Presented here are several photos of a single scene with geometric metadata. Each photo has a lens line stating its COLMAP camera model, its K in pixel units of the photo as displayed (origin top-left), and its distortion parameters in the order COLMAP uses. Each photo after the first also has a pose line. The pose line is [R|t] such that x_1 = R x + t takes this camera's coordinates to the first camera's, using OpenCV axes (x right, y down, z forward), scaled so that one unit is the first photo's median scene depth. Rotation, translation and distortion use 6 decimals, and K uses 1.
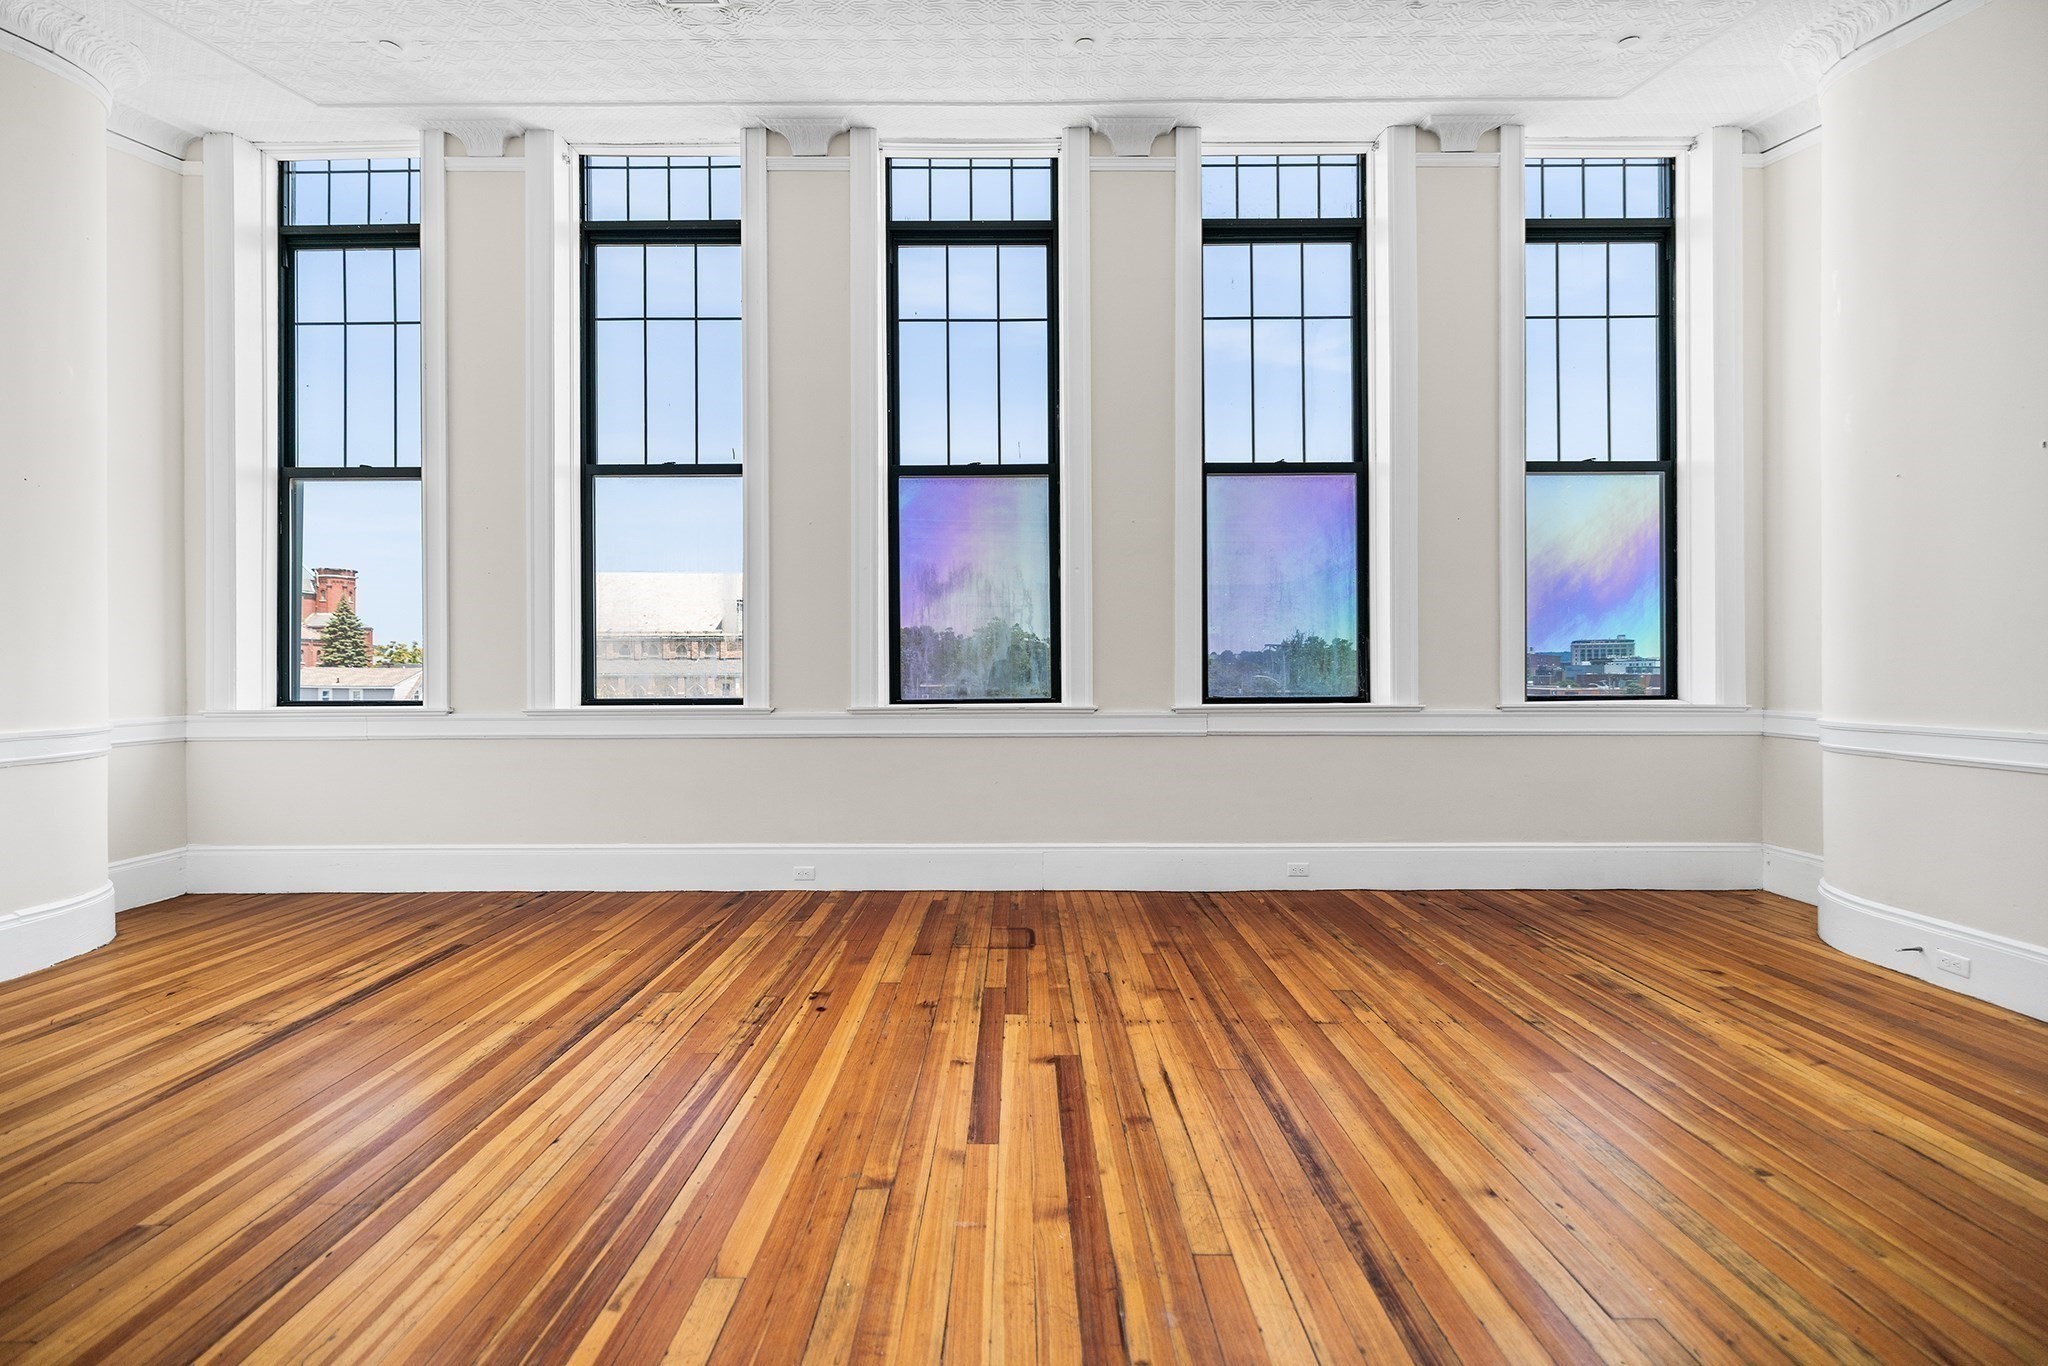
lens RADIAL K [[890.8, 0, 1002.0], [0, 890.8, 663.8], [0, 0, 1]] dist [0.005129, 0.000561]
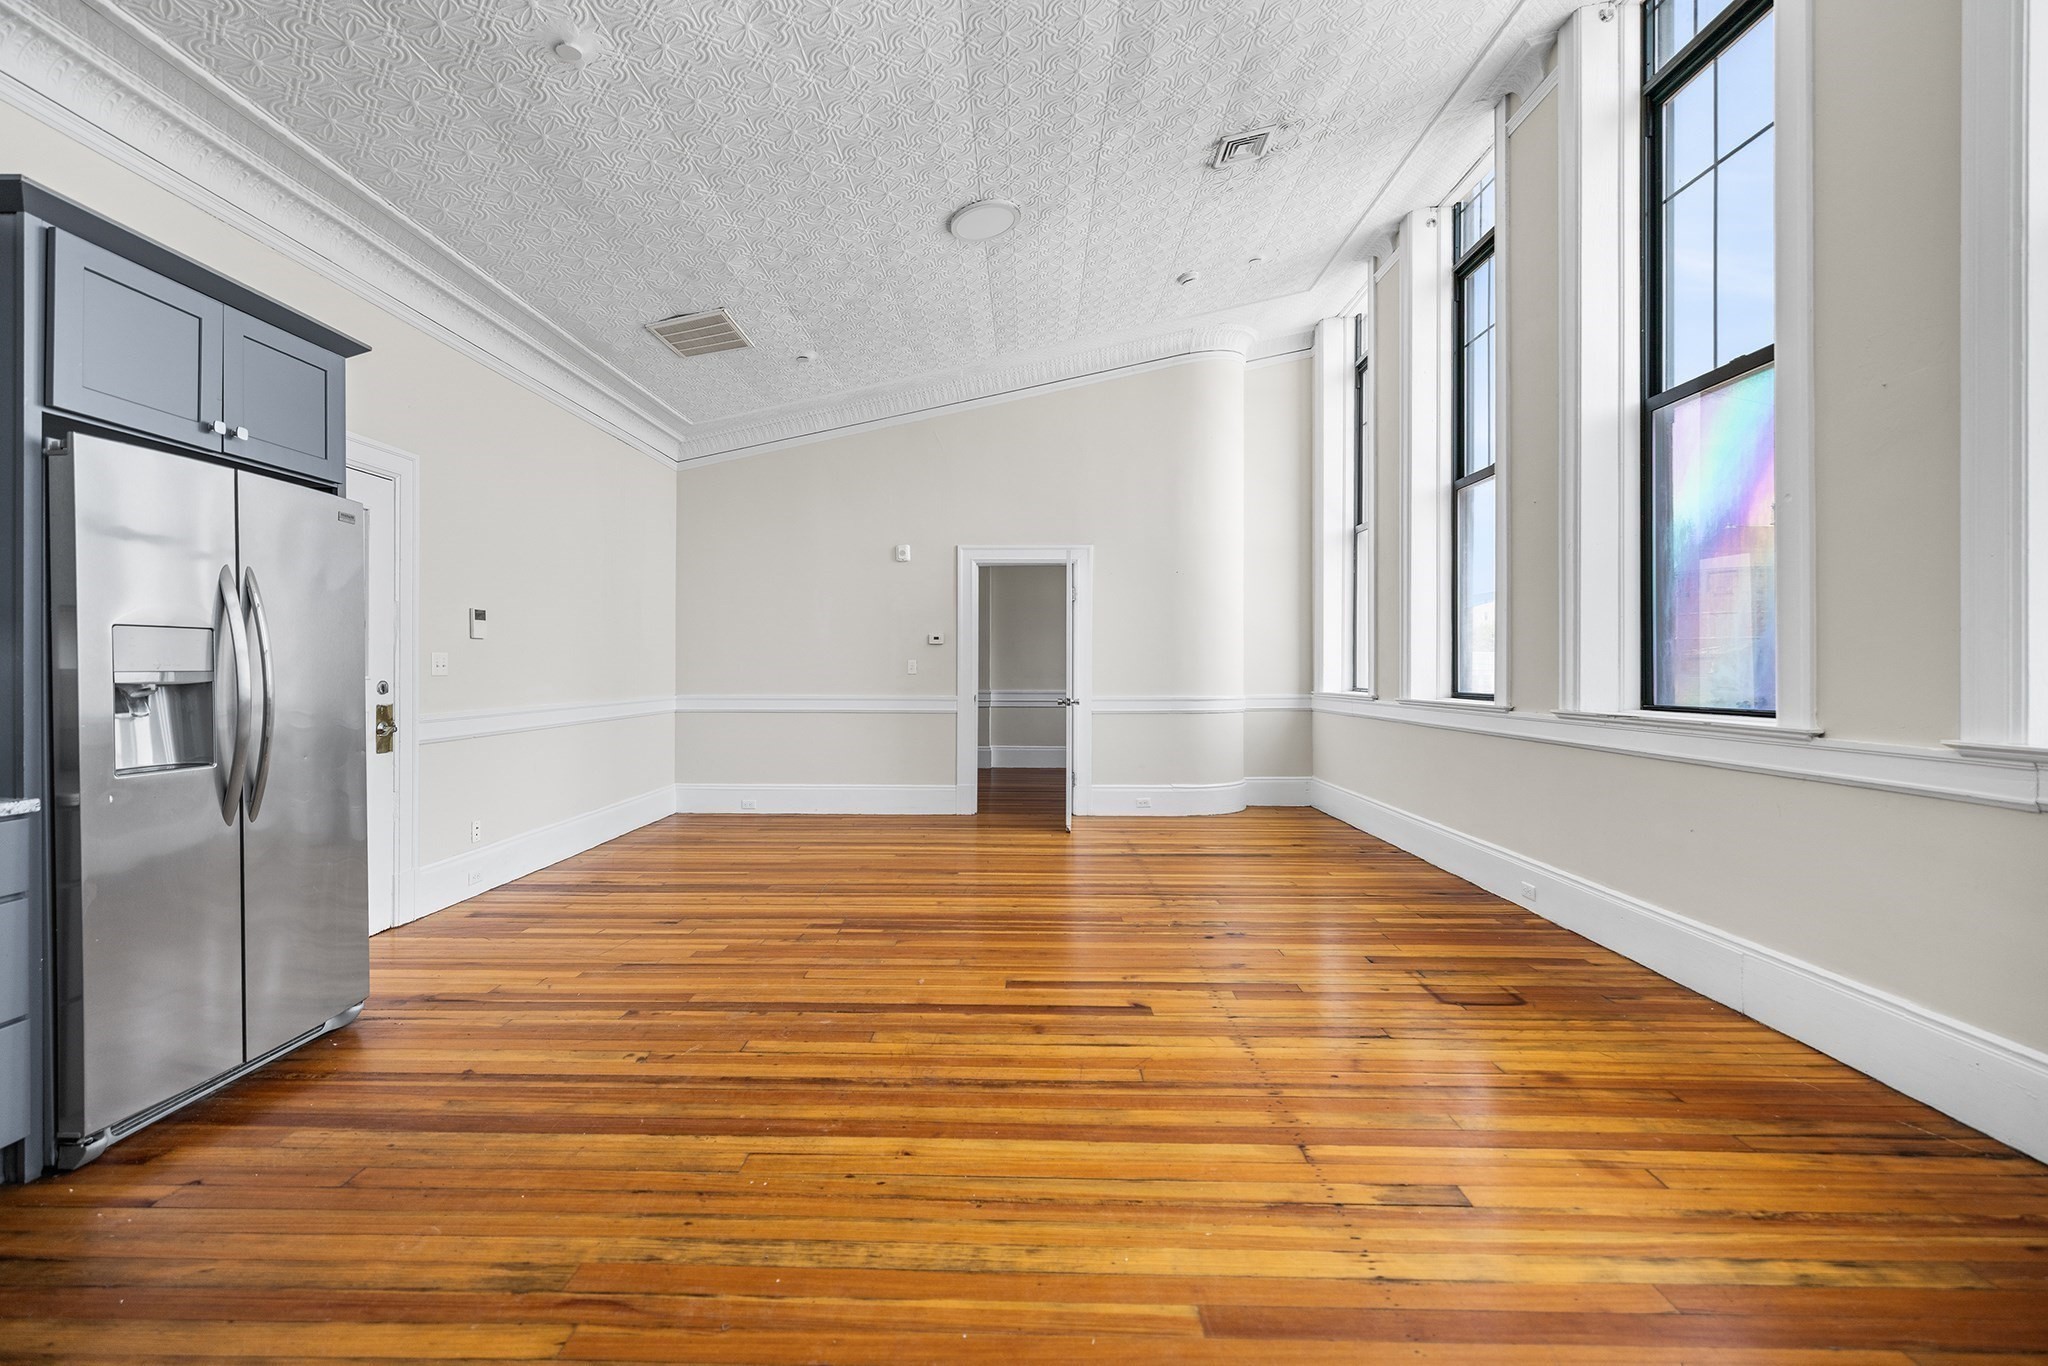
lens RADIAL K [[884.3, 0, 1014.4], [0, 884.3, 666.6], [0, 0, 1]] dist [0.003018, 0.000014]
pose [[-0.006251, 0.002029, -0.999978, 0.900177], [0.000758, 0.999998, 0.002025, 0.004449], [0.999980, -0.000746, -0.006253, 0.637115]]
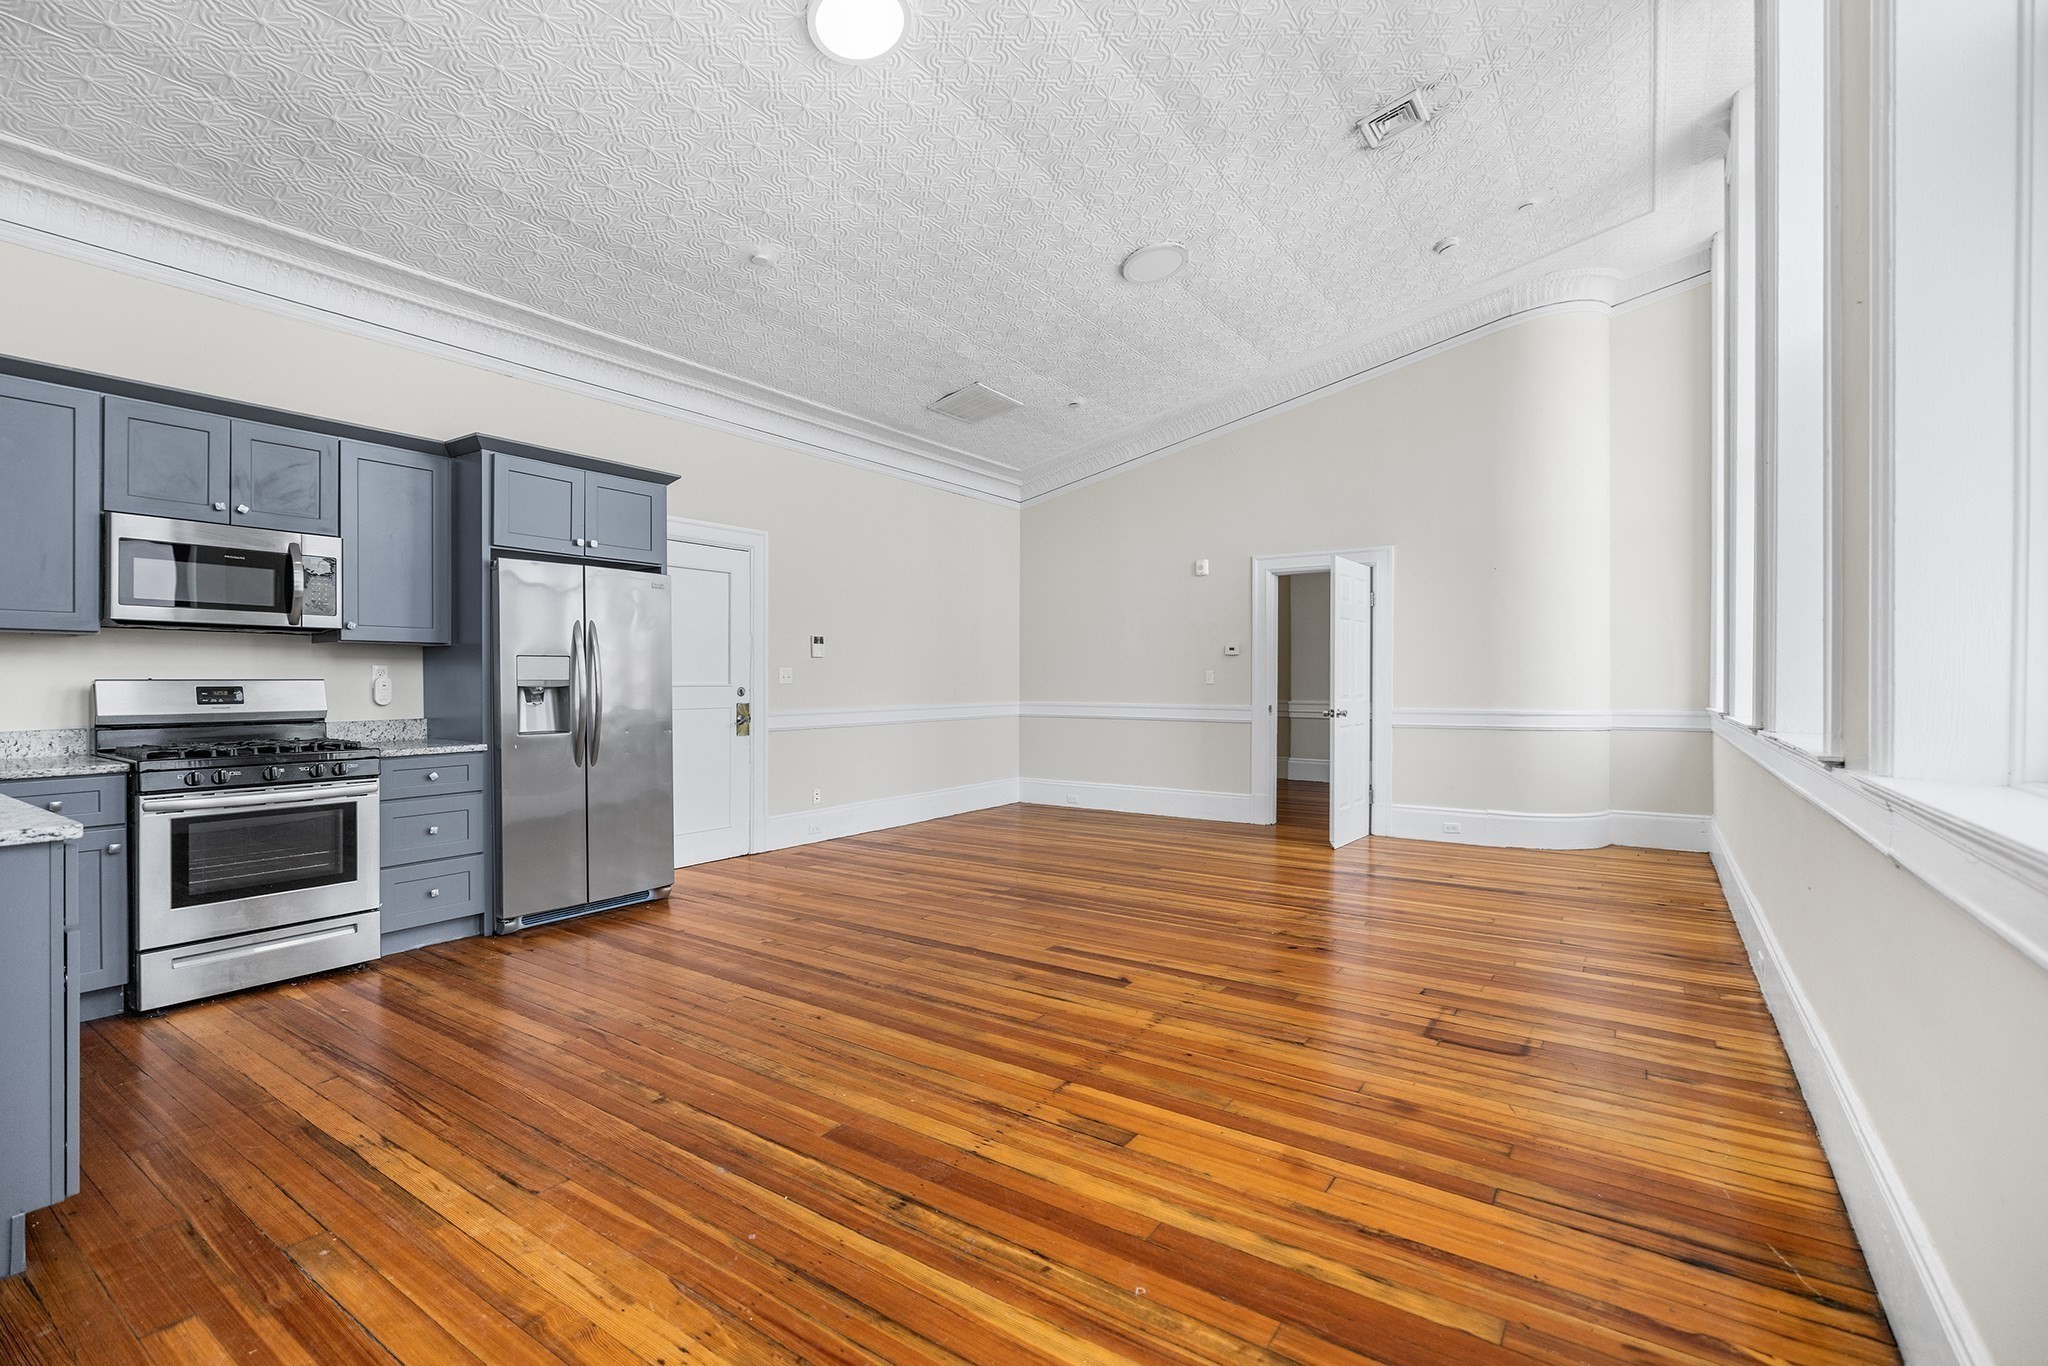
lens RADIAL K [[918.0, 0, 1024.0], [0, 918.0, 683.0], [0, 0, 1]] dist [-0.001615, -0.000136]
pose [[-0.552524, 0.007397, -0.833464, 0.928709], [0.003605, 0.999972, 0.006485, 0.006915], [0.833489, 0.000579, -0.552536, 1.210188]]
